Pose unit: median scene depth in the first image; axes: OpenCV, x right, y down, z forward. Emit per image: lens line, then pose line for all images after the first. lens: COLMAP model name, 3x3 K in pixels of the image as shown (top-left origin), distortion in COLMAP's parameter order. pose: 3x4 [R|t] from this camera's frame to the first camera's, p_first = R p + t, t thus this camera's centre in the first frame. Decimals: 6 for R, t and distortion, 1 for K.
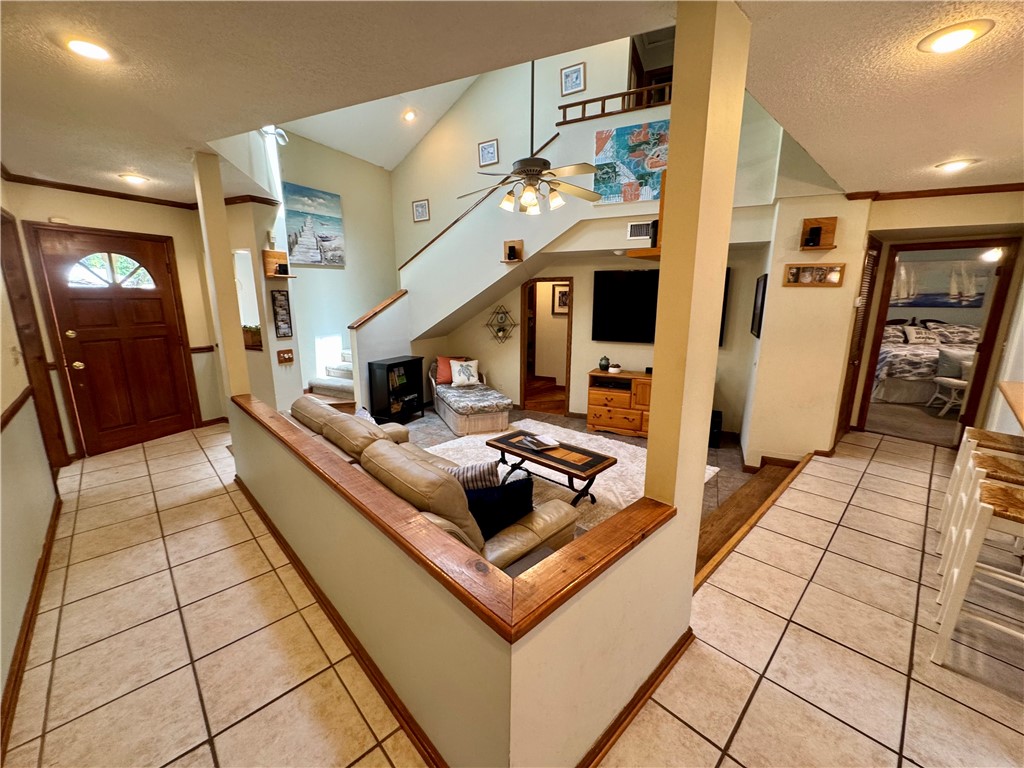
lens RADIAL K [[414.7, 0, 513.4], [0, 414.7, 386.8], [0, 0, 1]] dist [-0.000667, -0.001088]
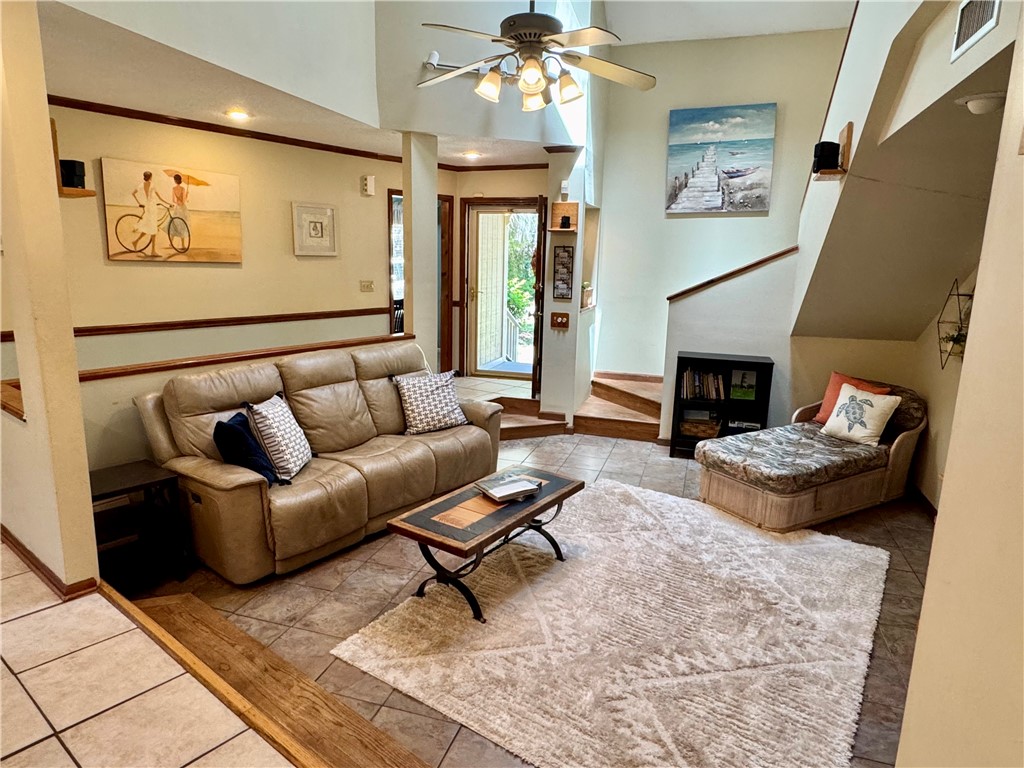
lens RADIAL K [[639.0, 0, 511.5], [0, 639.0, 385.4], [0, 0, 1]] dist [0.006997, 0.000079]
pose [[0.136389, 0.196450, -0.970982, 0.810677], [-0.230311, 0.959573, 0.161791, -0.139430], [0.963512, 0.201562, 0.176119, 0.697632]]
